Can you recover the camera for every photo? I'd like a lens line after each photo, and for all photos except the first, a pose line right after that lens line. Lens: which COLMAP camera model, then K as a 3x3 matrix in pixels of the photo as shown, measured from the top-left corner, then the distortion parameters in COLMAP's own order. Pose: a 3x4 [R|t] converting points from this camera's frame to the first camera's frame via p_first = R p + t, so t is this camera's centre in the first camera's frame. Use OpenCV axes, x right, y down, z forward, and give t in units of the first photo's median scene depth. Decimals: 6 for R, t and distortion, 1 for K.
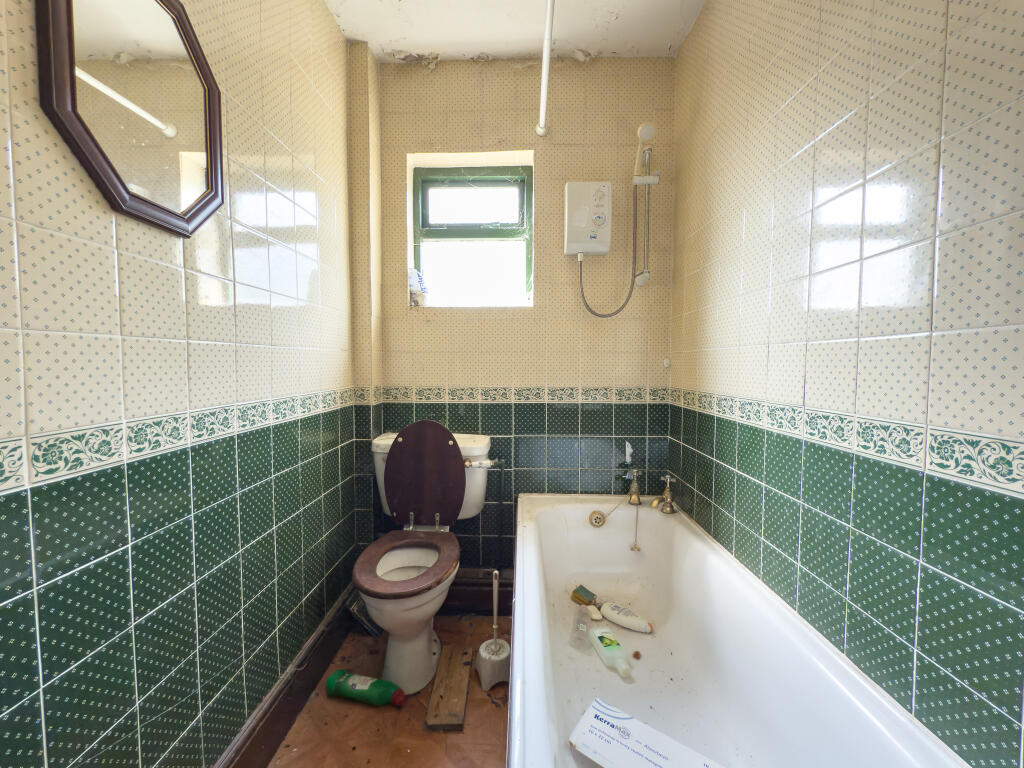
lens RADIAL K [[412.9, 0, 512.5], [0, 412.9, 384.8], [0, 0, 1]] dist [0.000672, -0.000131]
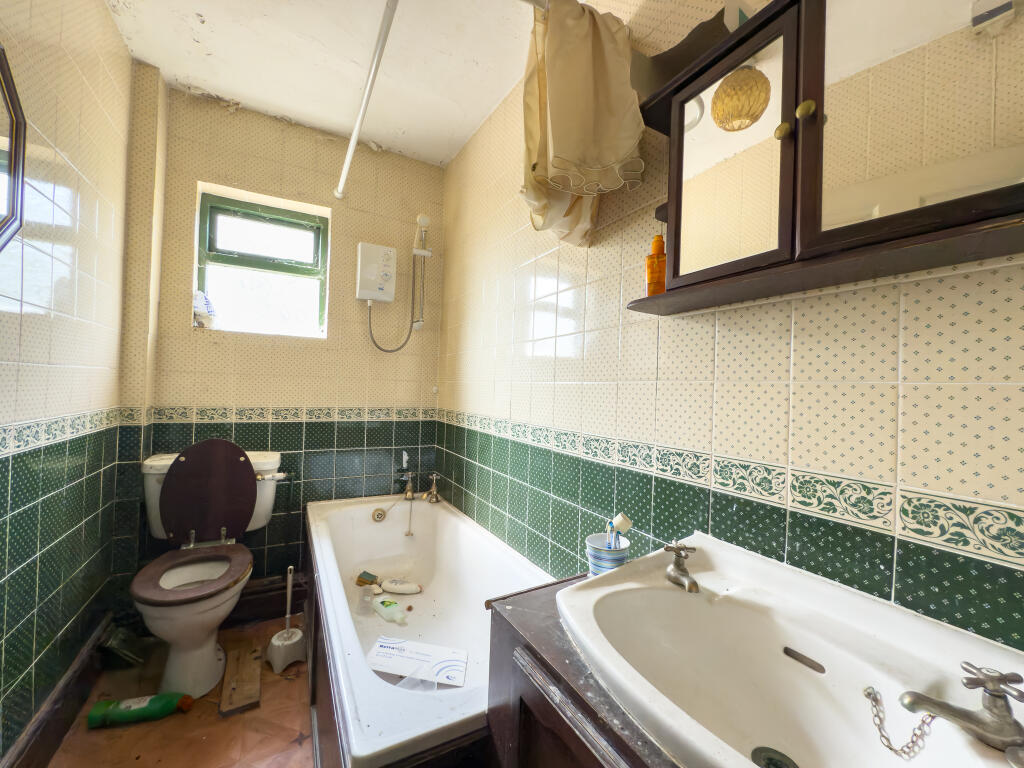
lens RADIAL K [[412.9, 0, 512.5], [0, 412.9, 384.8], [0, 0, 1]] dist [0.000672, -0.000131]
pose [[0.859892, 0.031480, 0.509504, -0.092950], [-0.005730, 0.998629, -0.052031, -0.001061], [-0.510443, 0.041822, 0.858894, -0.279133]]
